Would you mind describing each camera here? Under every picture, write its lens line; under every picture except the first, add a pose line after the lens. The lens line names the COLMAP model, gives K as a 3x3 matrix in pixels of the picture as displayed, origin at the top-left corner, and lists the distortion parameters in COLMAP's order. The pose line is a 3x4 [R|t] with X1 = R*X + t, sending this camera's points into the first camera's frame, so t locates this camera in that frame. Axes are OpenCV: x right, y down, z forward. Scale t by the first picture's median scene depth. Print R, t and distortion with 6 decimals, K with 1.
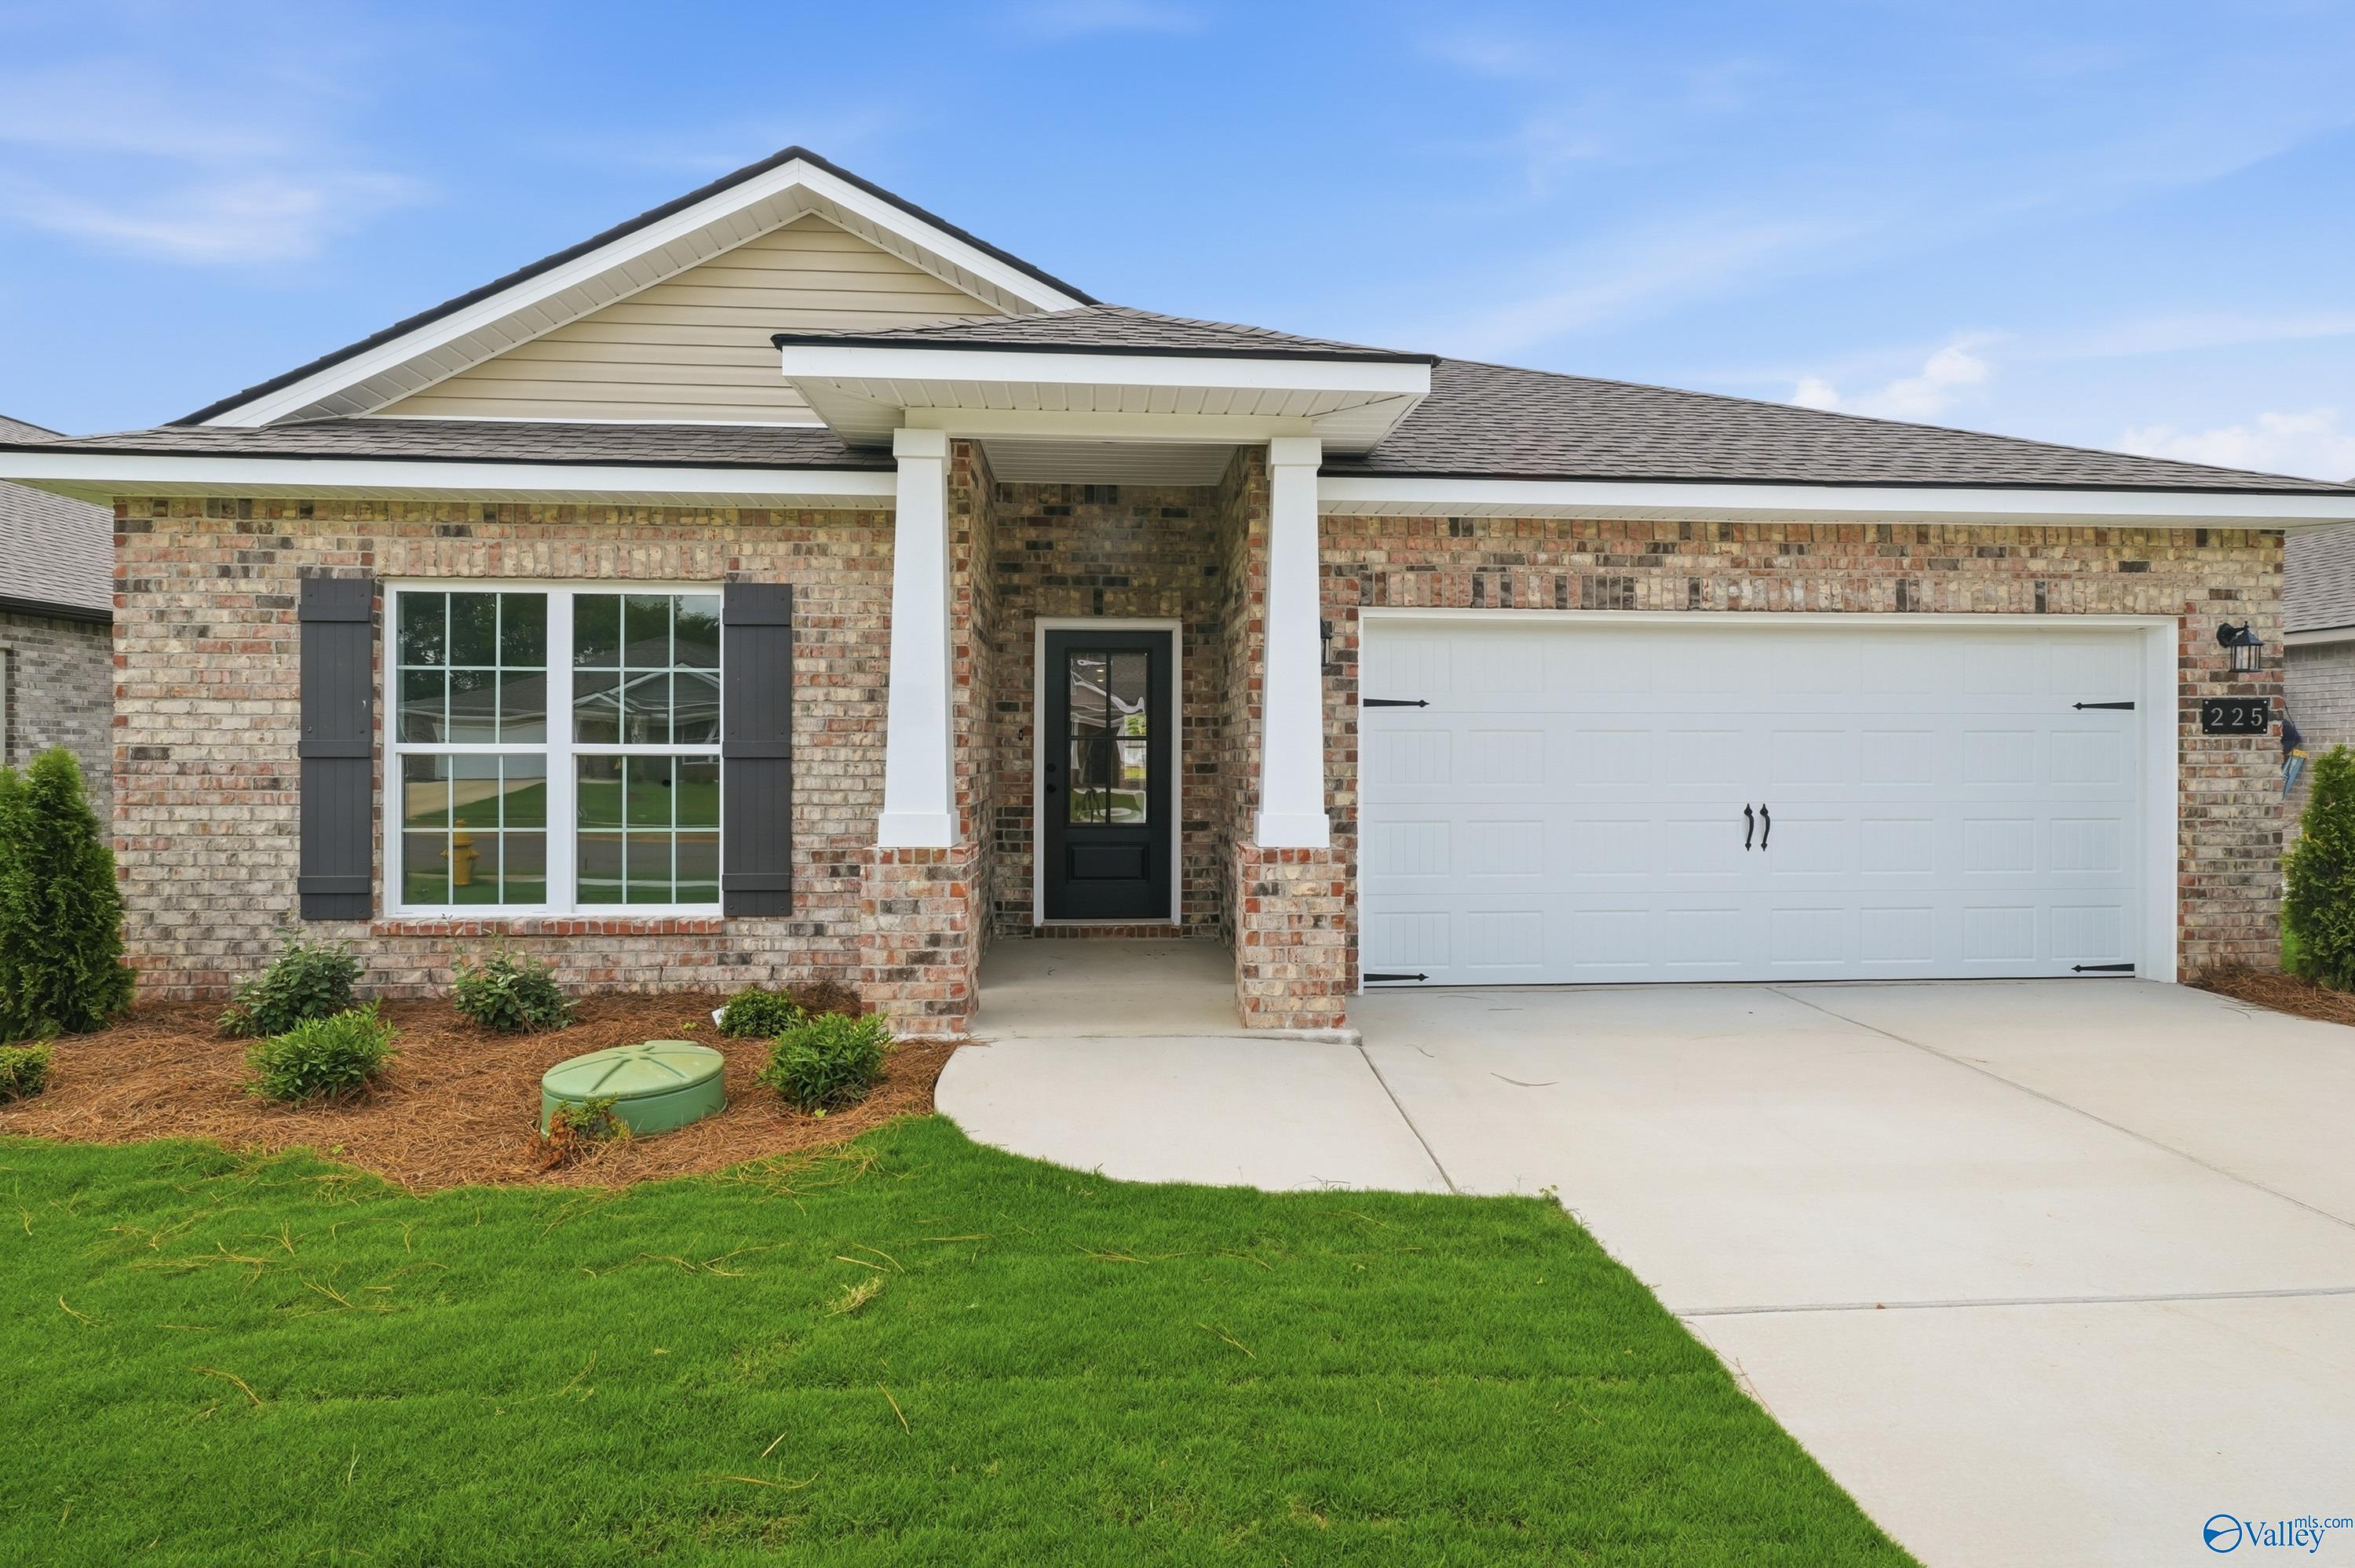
lens RADIAL K [[1144.4, 0, 1179.8], [0, 1144.4, 766.3], [0, 0, 1]] dist [-0.001594, 0.000028]
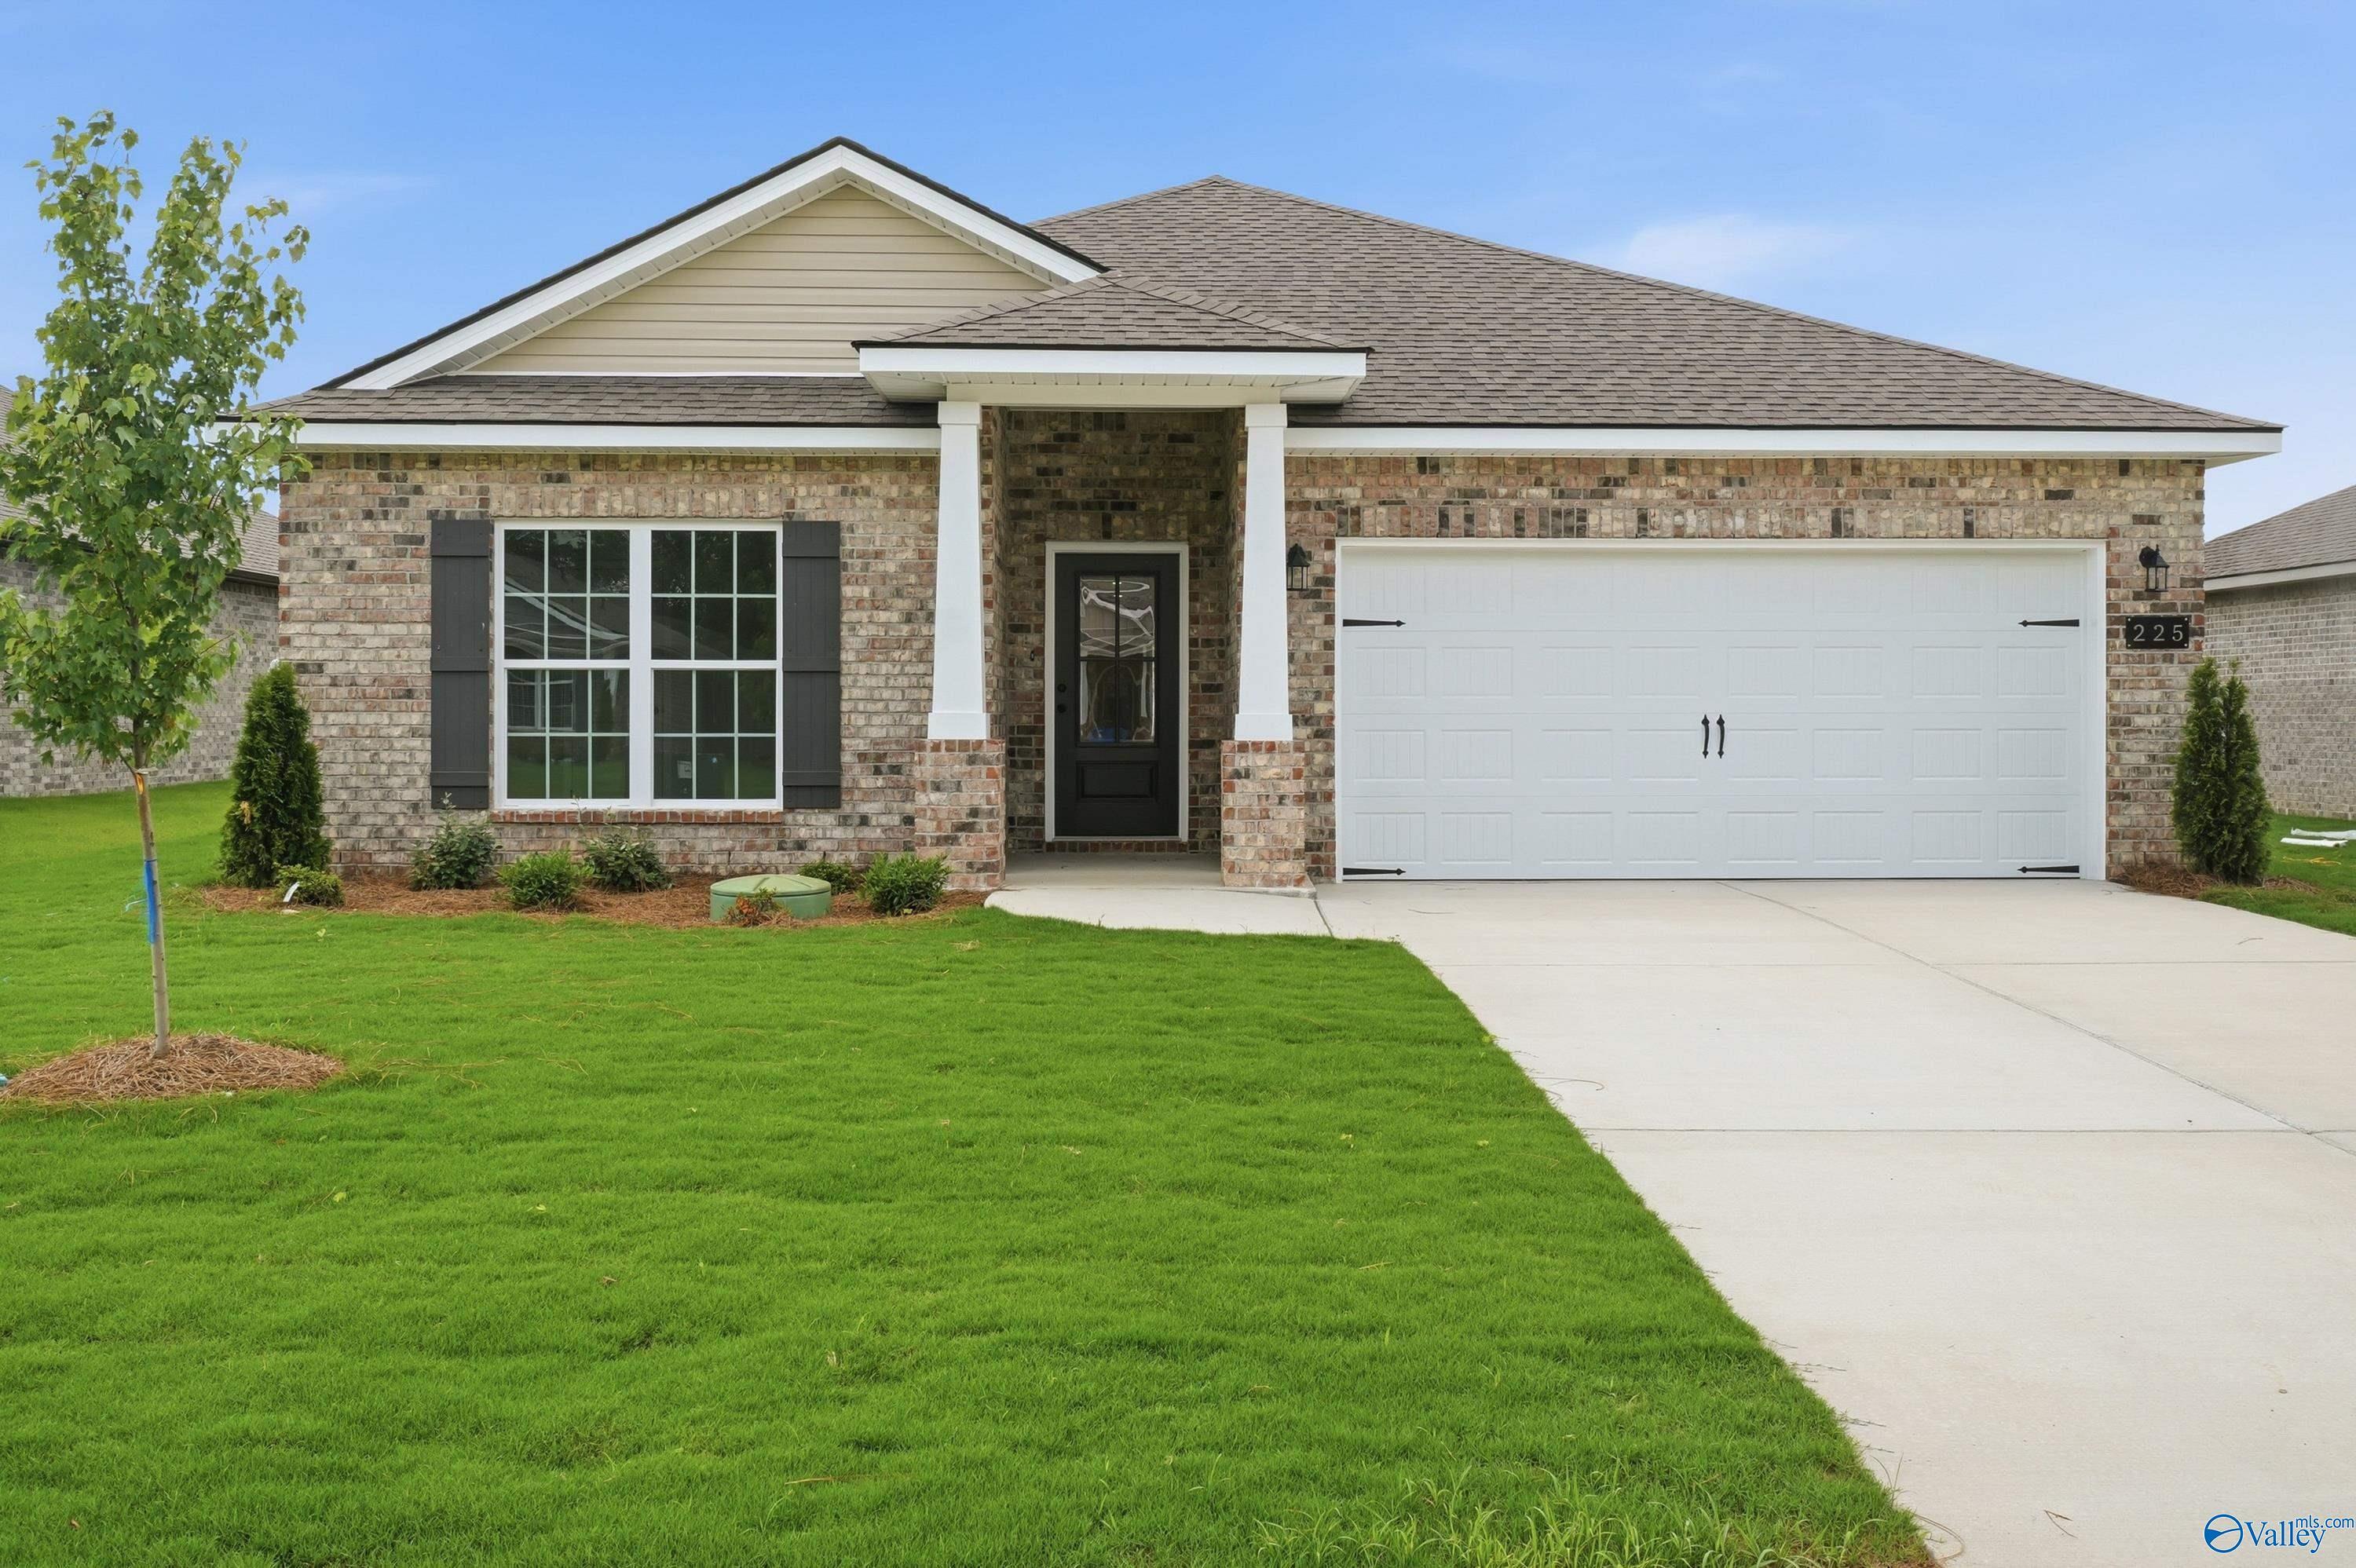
lens RADIAL K [[2050.7, 0, 1214.3], [0, 2050.7, 753.0], [0, 0, 1]] dist [0.056510, -0.229383]
pose [[0.999635, -0.001642, -0.026976, 0.093806], [0.001777, 0.999986, 0.004979, 0.064727], [0.026968, -0.005025, 0.999624, -1.058334]]
